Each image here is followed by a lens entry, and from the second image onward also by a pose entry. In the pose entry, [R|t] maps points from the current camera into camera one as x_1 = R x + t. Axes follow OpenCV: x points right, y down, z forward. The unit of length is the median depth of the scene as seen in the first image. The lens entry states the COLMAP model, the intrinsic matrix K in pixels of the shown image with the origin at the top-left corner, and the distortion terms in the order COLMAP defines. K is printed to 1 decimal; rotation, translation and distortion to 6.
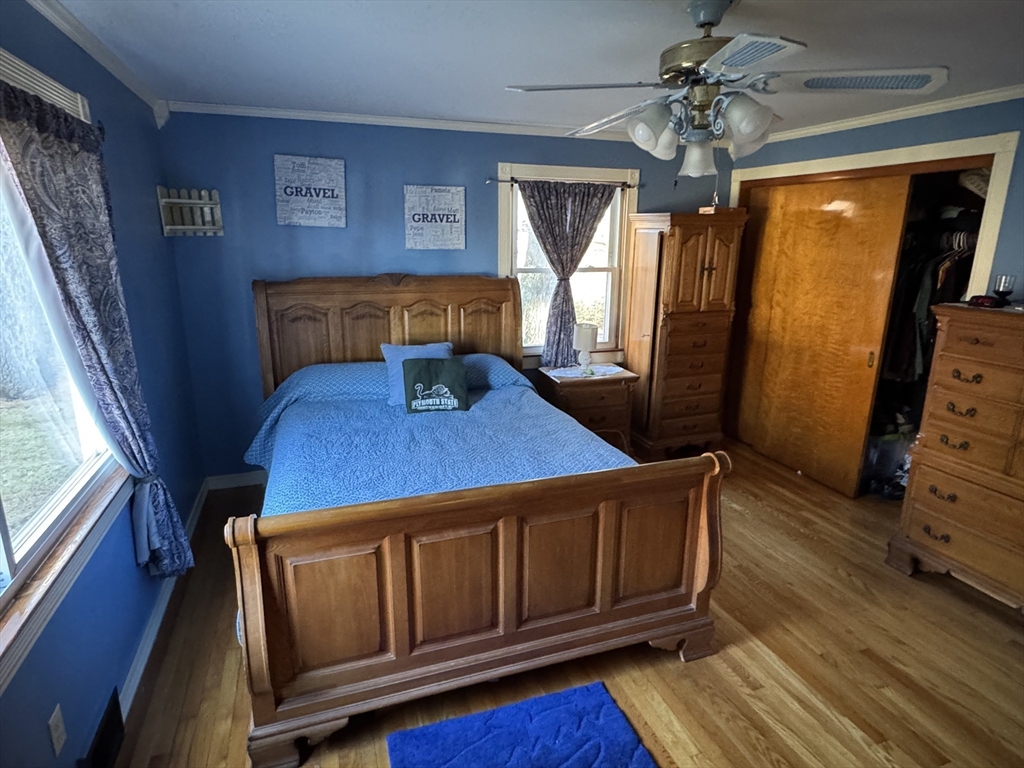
lens RADIAL K [[577.0, 0, 508.9], [0, 577.0, 383.4], [0, 0, 1]] dist [-0.004760, 0.001722]
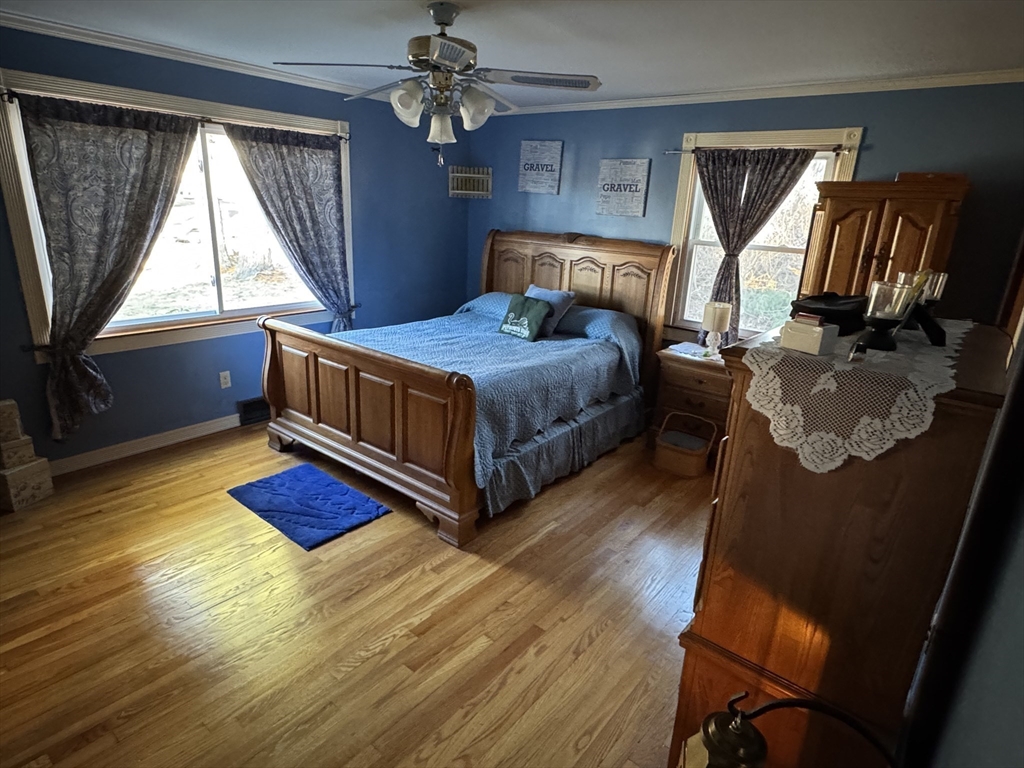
lens RADIAL K [[577.0, 0, 509.0], [0, 577.0, 385.2], [0, 0, 1]] dist [-0.004760, 0.001722]
pose [[0.531941, 0.272182, -0.801845, 0.777161], [-0.254600, 0.954526, 0.155108, -0.036888], [0.807600, 0.121641, 0.577049, 0.219339]]
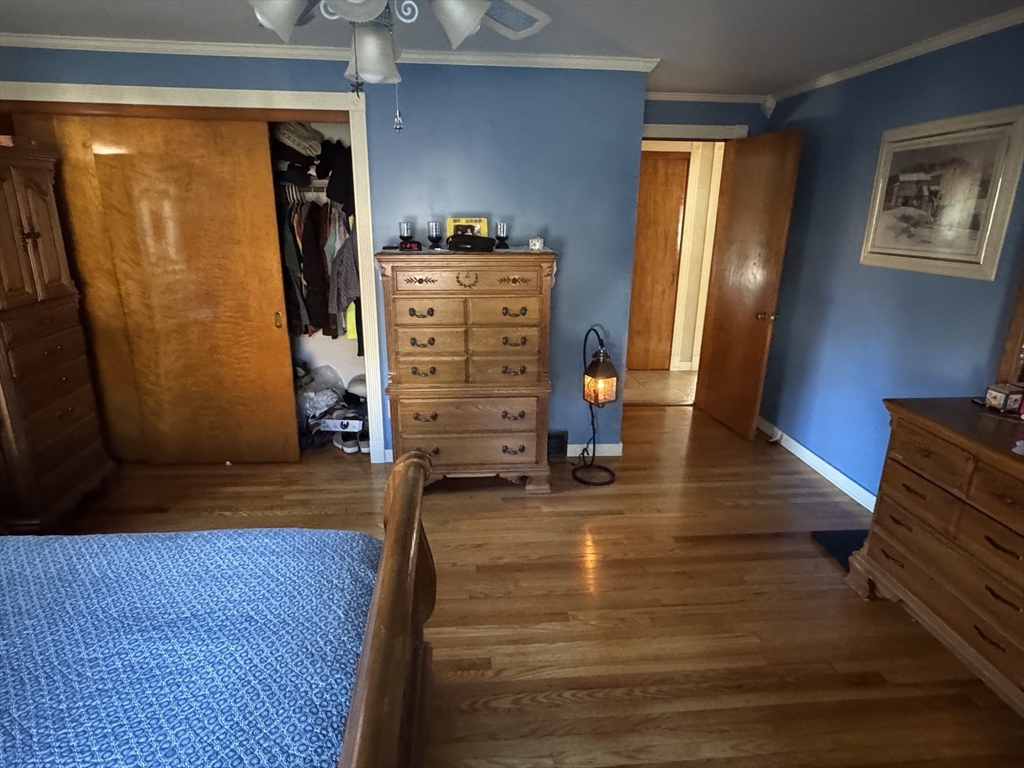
lens RADIAL K [[577.0, 0, 508.6], [0, 577.0, 384.0], [0, 0, 1]] dist [-0.004760, 0.001722]
pose [[0.253820, -0.293059, 0.921787, -0.174106], [0.231791, 0.943657, 0.236187, -0.073039], [-0.939068, 0.153713, 0.307447, 0.340862]]
